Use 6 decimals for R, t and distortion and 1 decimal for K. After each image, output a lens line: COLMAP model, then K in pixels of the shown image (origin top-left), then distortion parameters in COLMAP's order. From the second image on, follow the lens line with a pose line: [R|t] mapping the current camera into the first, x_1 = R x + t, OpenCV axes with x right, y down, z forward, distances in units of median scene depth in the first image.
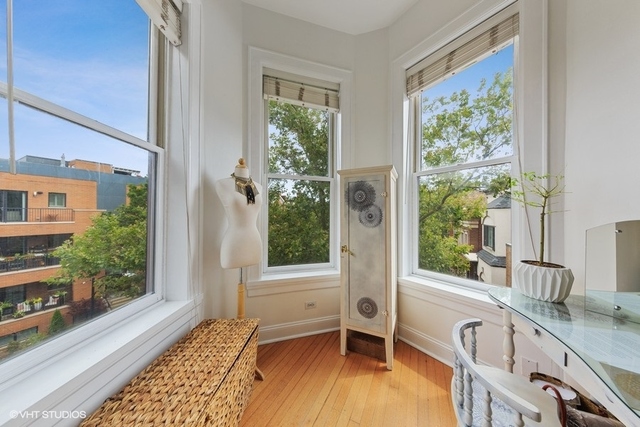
lens RADIAL K [[202.7, 0, 320.3], [0, 202.7, 213.3], [0, 0, 1]] dist [0.004026, -0.000058]
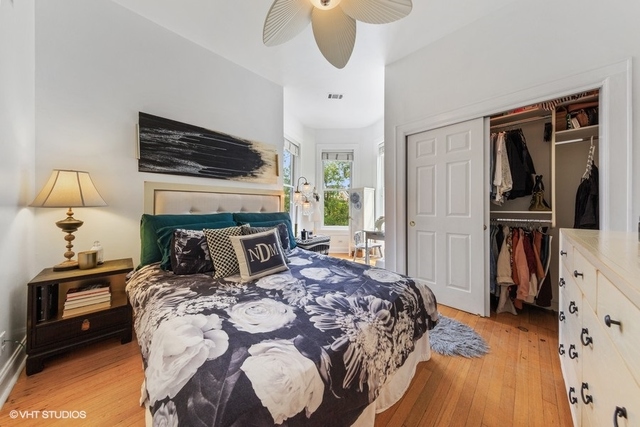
lens RADIAL K [[202.7, 0, 319.7], [0, 202.7, 208.0], [0, 0, 1]] dist [0.004026, -0.000058]
pose [[0.940913, -0.002878, -0.338637, 0.682206], [0.004360, 0.999984, 0.003615, 0.035791], [0.338621, -0.004878, 0.940910, -1.758665]]
